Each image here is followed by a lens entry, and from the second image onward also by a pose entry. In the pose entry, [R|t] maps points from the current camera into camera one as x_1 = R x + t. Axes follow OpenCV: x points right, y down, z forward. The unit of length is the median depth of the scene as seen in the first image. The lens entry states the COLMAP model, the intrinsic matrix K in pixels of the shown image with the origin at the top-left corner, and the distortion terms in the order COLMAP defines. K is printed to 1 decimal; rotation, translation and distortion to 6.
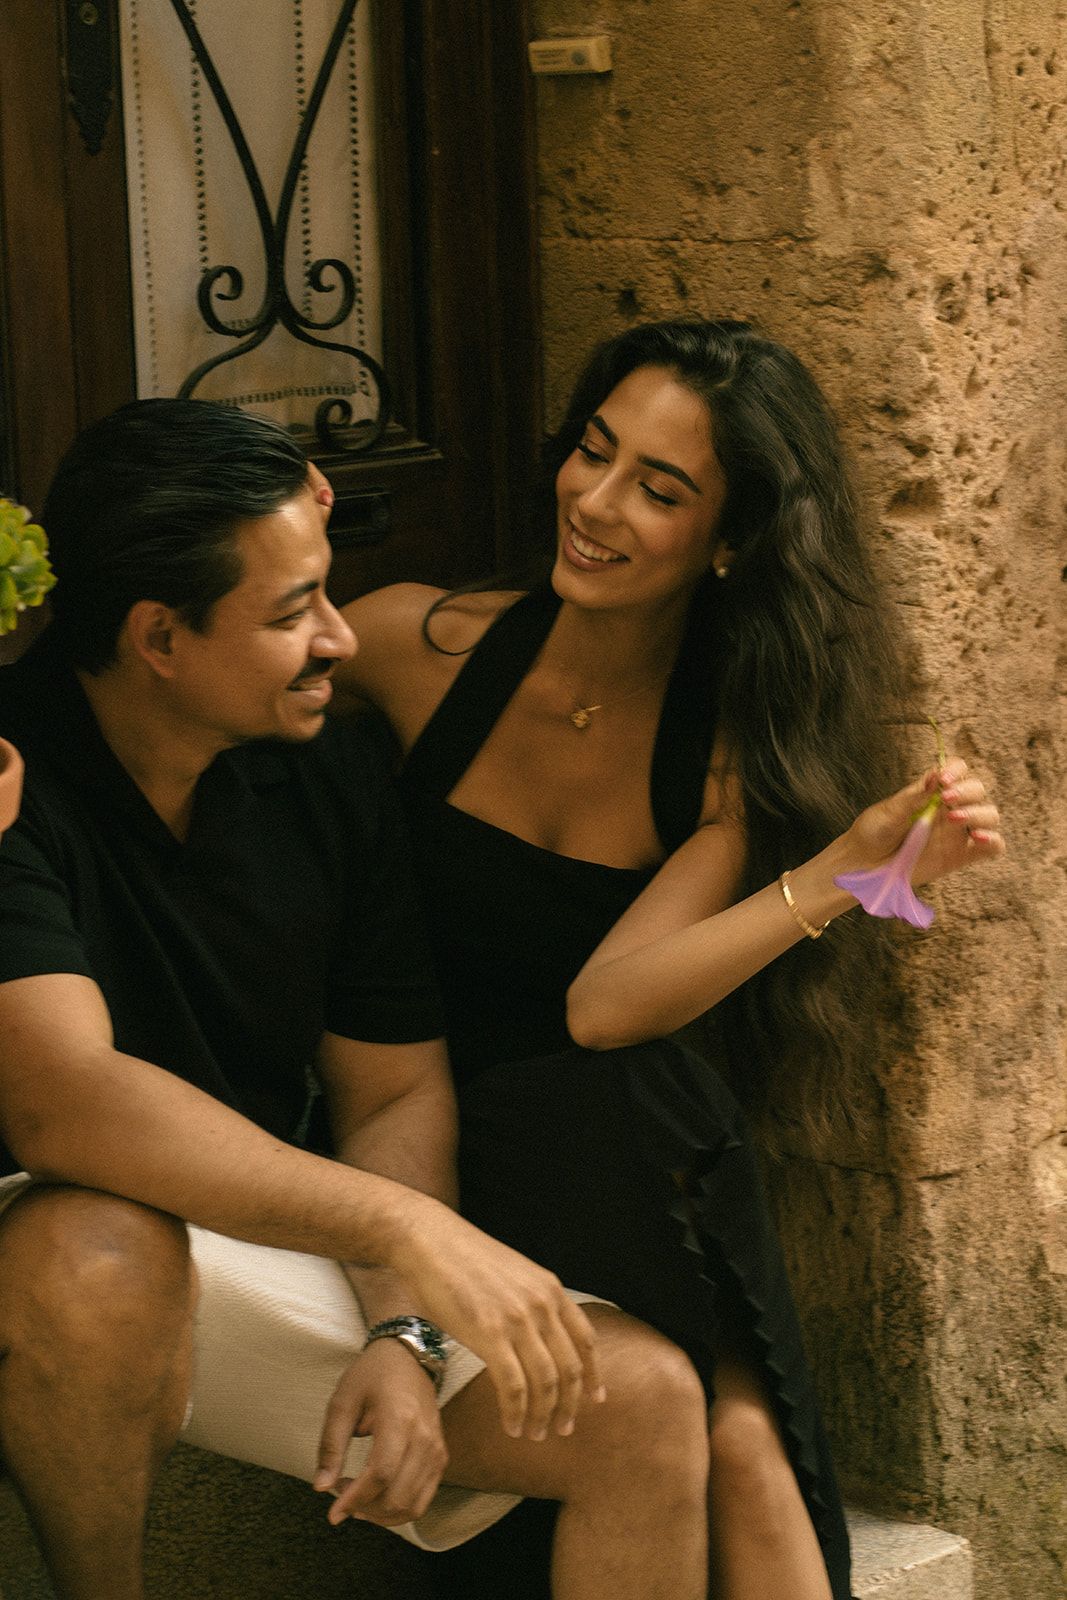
lens RADIAL K [[4119.4, 0, 533.5], [0, 4119.4, 800.0], [0, 0, 1]] dist [-0.031006, 0.226657]
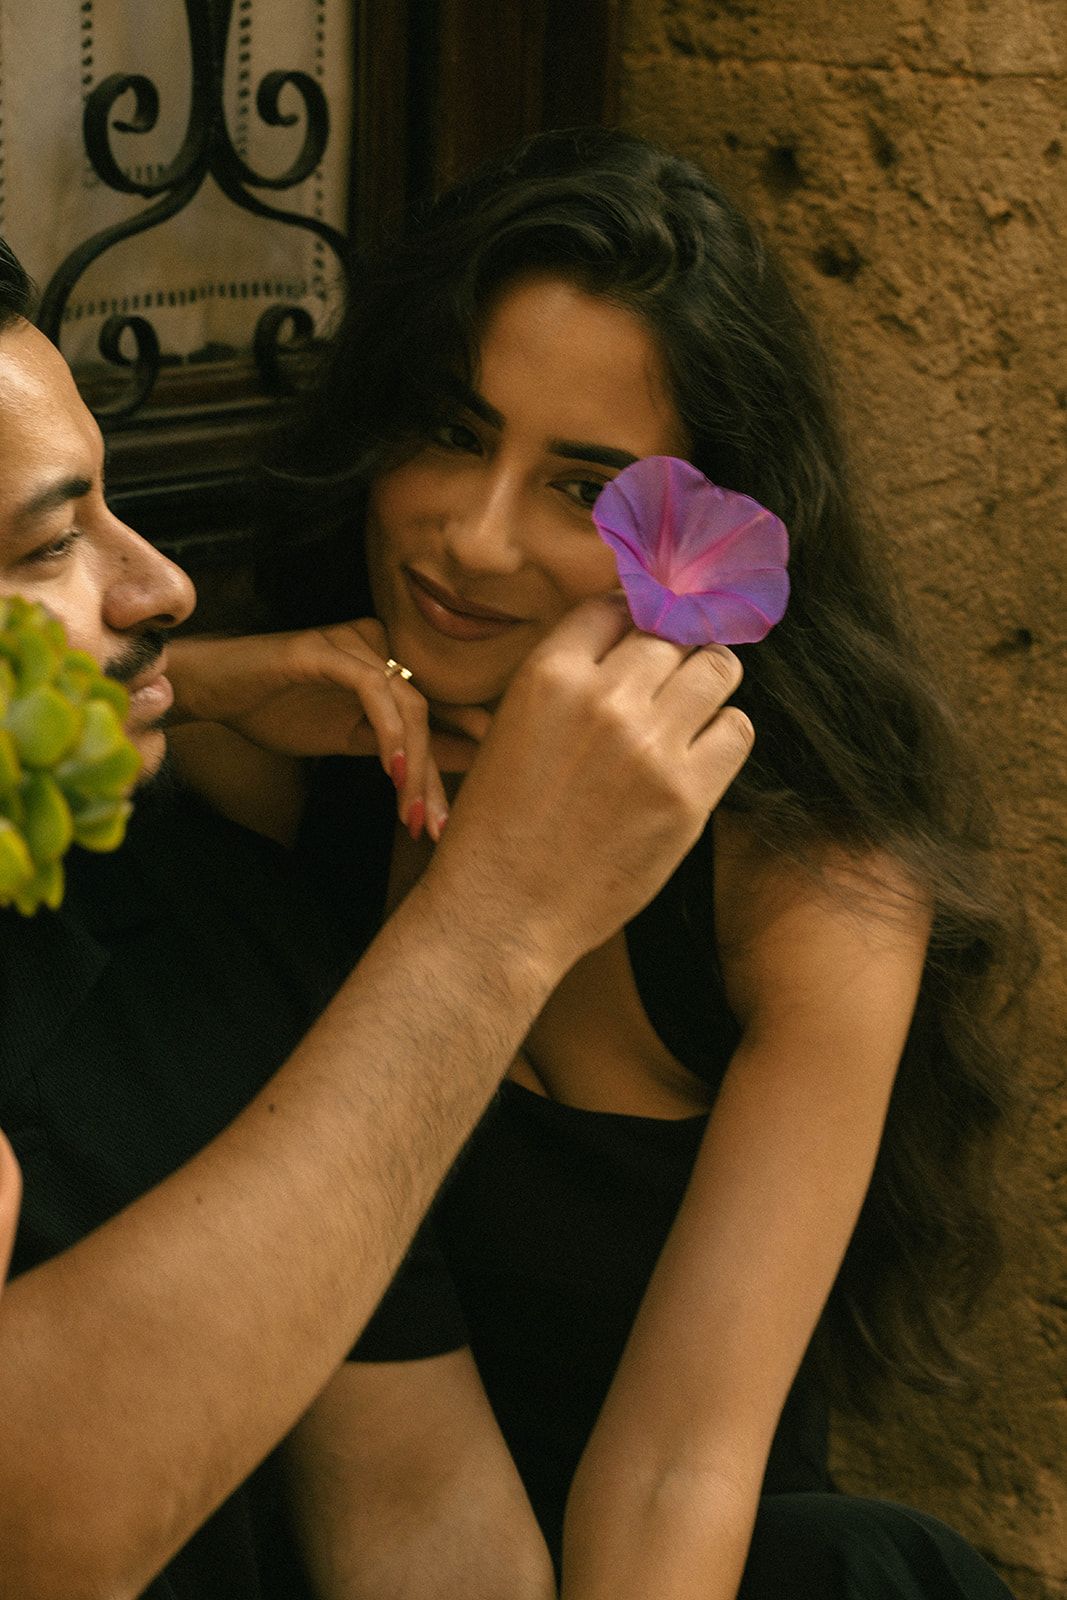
lens RADIAL K [[4119.4, 0, 533.5], [0, 4119.4, 800.0], [0, 0, 1]] dist [-0.031006, 0.226657]
pose [[0.988947, 0.023937, 0.146322, -0.102287], [-0.029943, 0.998791, 0.038980, -0.051672], [-0.145212, -0.042931, 0.988469, 0.412509]]
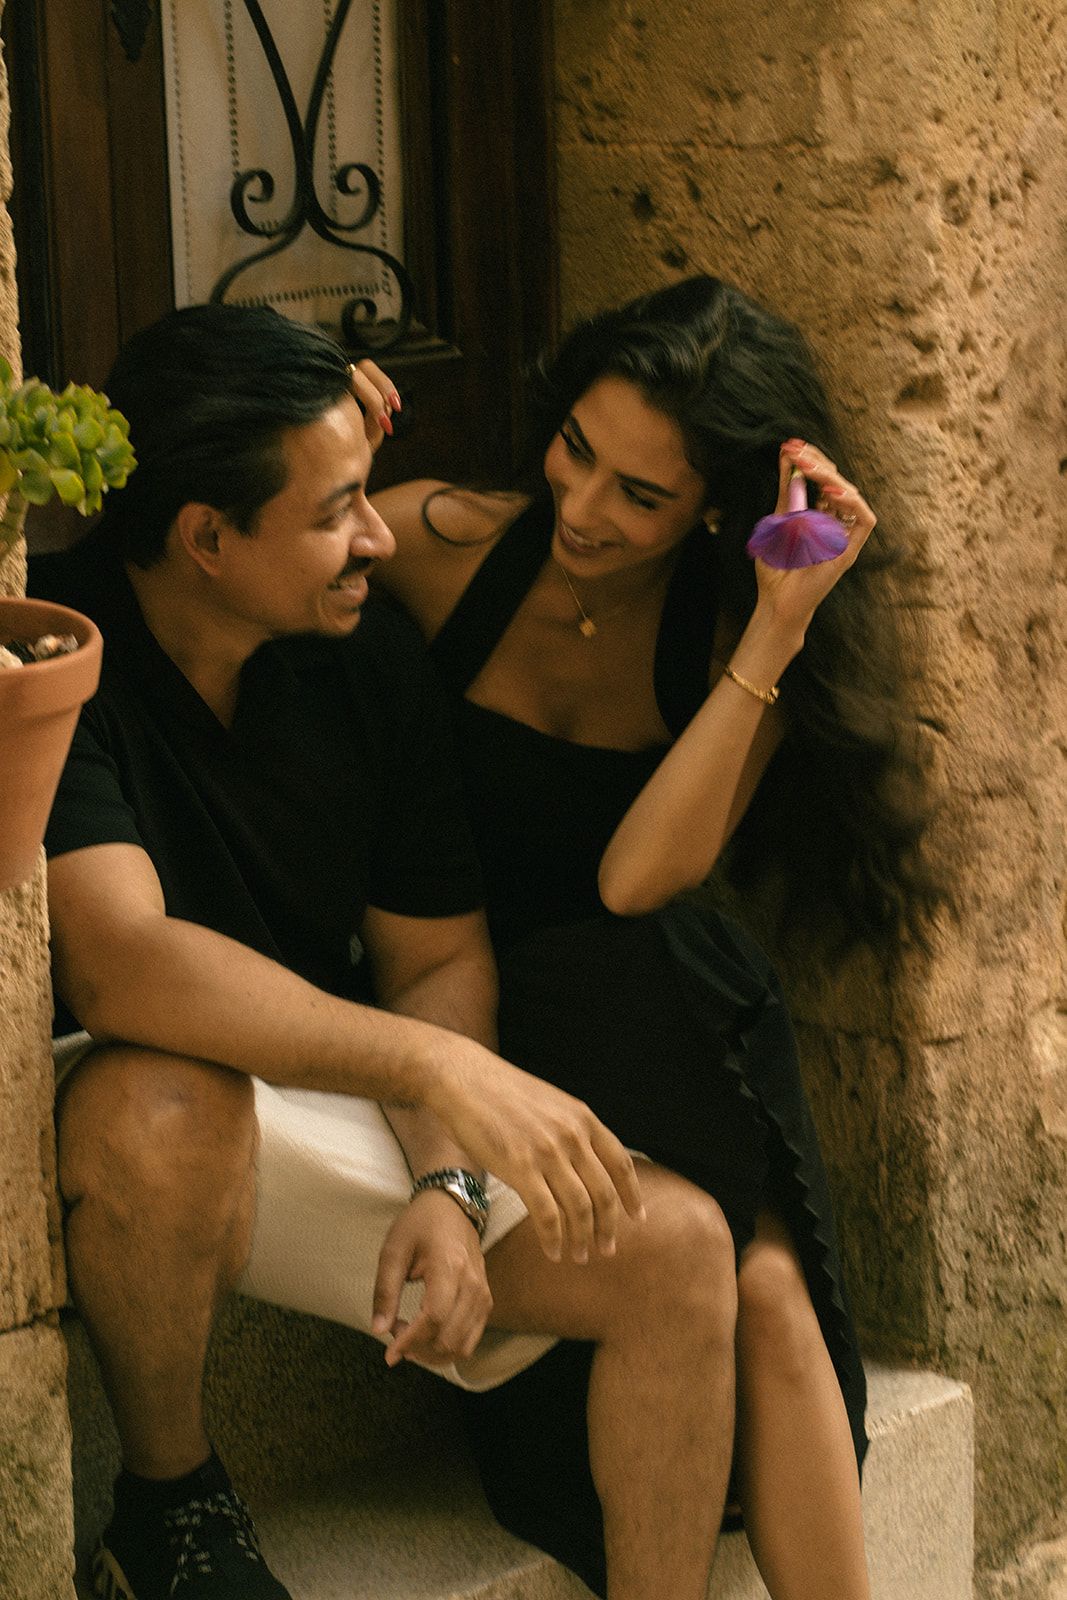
lens RADIAL K [[4119.4, 0, 533.5], [0, 4119.4, 800.0], [0, 0, 1]] dist [-0.031006, 0.226657]
pose [[0.999803, -0.000987, 0.019799, -0.026050], [0.000585, 0.999794, 0.020300, 0.008614], [-0.019815, -0.020285, 0.999598, -0.044873]]
